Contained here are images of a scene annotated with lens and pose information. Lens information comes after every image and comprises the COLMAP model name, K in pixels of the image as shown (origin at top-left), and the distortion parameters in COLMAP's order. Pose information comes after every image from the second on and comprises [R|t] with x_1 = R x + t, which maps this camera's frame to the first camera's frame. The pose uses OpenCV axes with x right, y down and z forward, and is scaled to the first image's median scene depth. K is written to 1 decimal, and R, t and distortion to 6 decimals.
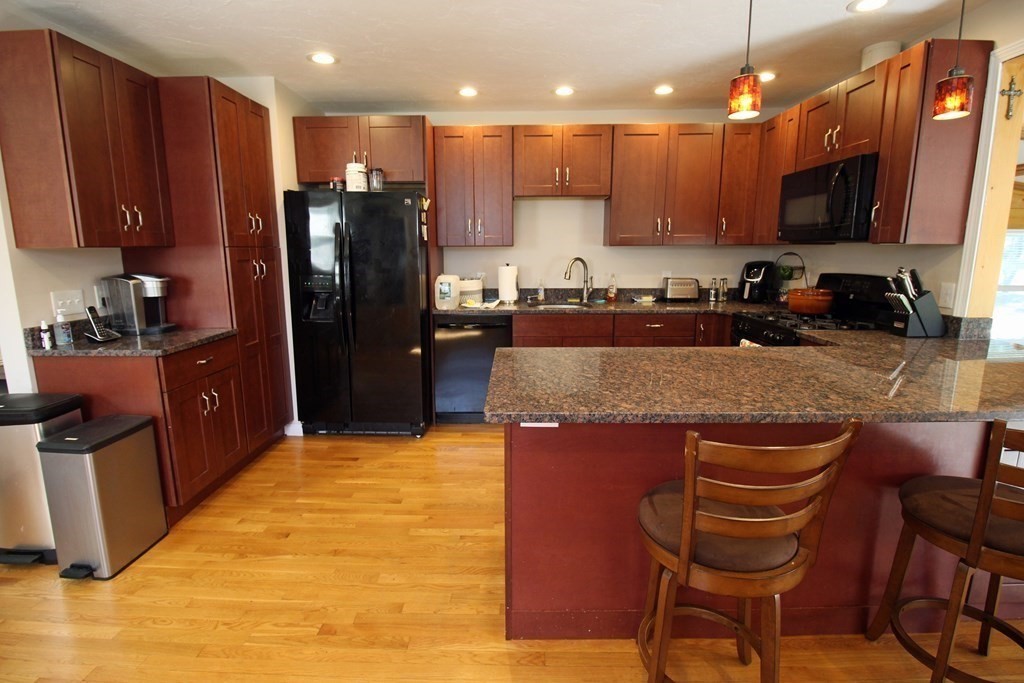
lens RADIAL K [[478.6, 0, 510.2], [0, 478.6, 335.2], [0, 0, 1]] dist [0.001833, -0.014004]
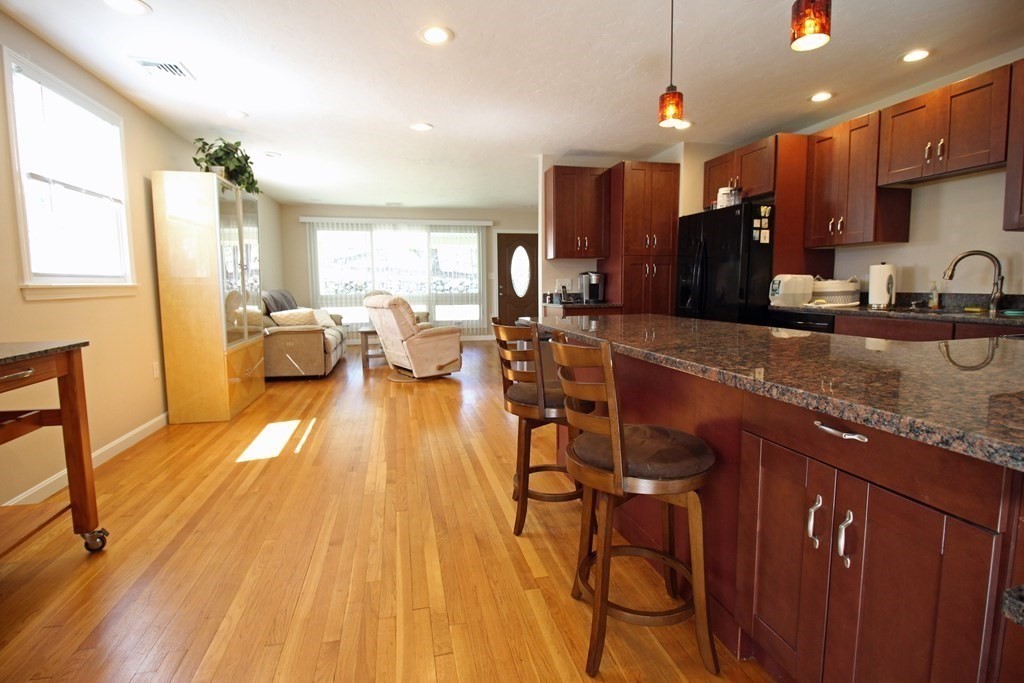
lens RADIAL K [[478.6, 0, 510.2], [0, 478.6, 335.2], [0, 0, 1]] dist [0.001833, -0.014004]
pose [[0.233568, 0.109873, -0.966113, 0.778325], [-0.151467, 0.985577, 0.075468, 0.021750], [0.960470, 0.128707, 0.246842, 0.164130]]
